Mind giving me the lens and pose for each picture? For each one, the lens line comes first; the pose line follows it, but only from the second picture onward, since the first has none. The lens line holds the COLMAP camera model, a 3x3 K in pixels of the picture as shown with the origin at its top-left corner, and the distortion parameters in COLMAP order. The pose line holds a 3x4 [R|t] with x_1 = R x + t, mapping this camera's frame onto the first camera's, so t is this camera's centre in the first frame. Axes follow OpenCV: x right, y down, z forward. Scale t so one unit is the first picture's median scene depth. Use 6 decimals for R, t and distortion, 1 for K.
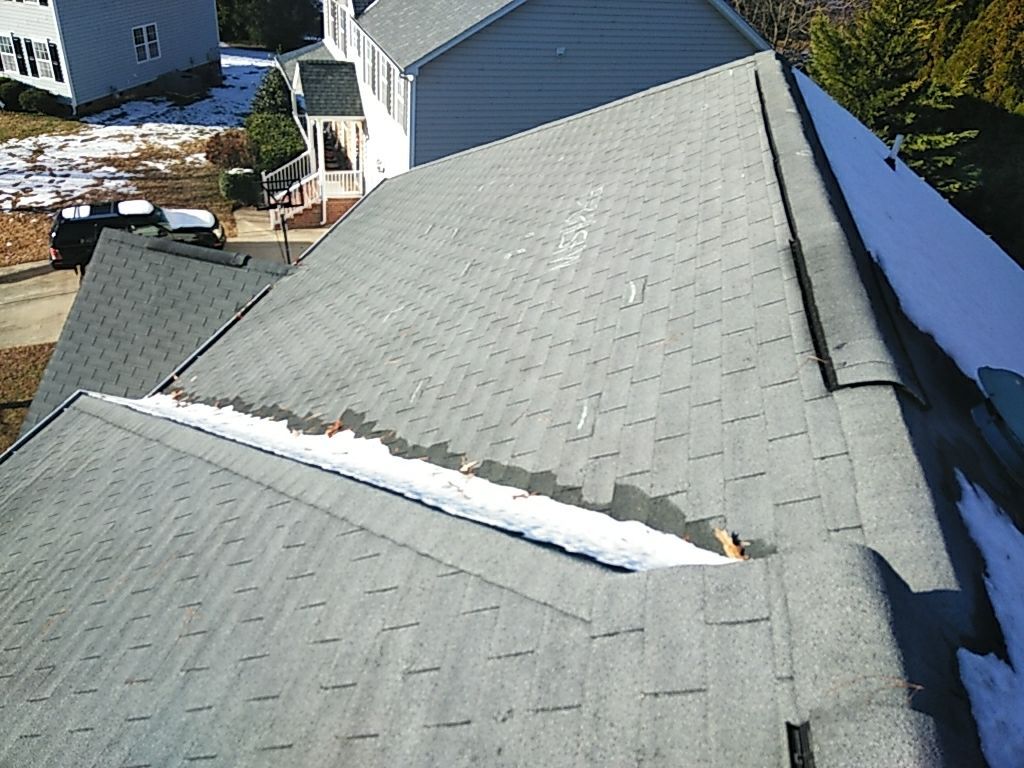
lens RADIAL K [[761.1, 0, 470.3], [0, 761.1, 389.3], [0, 0, 1]] dist [0.060020, -0.091283]
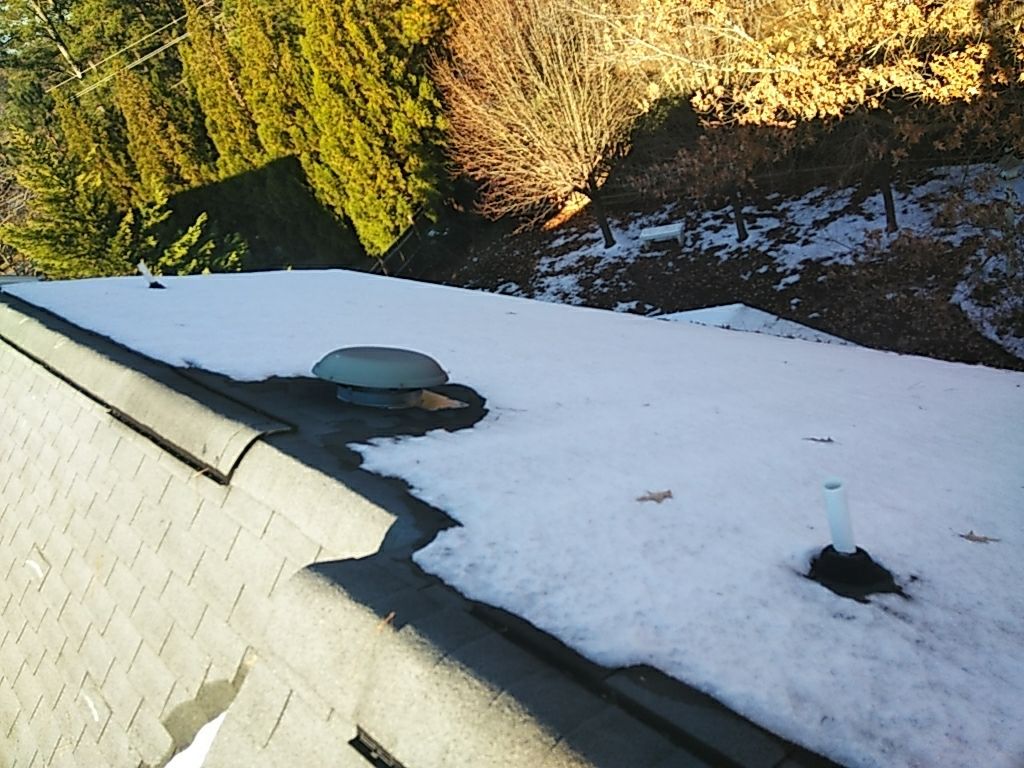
lens RADIAL K [[773.2, 0, 512.0], [0, 773.2, 384.0], [0, 0, 1]] dist [0.049640, -0.072155]
pose [[0.436235, -0.682322, 0.586630, 0.084094], [0.778583, 0.613052, 0.134078, 0.061663], [-0.451119, 0.398251, 0.798679, -0.064793]]
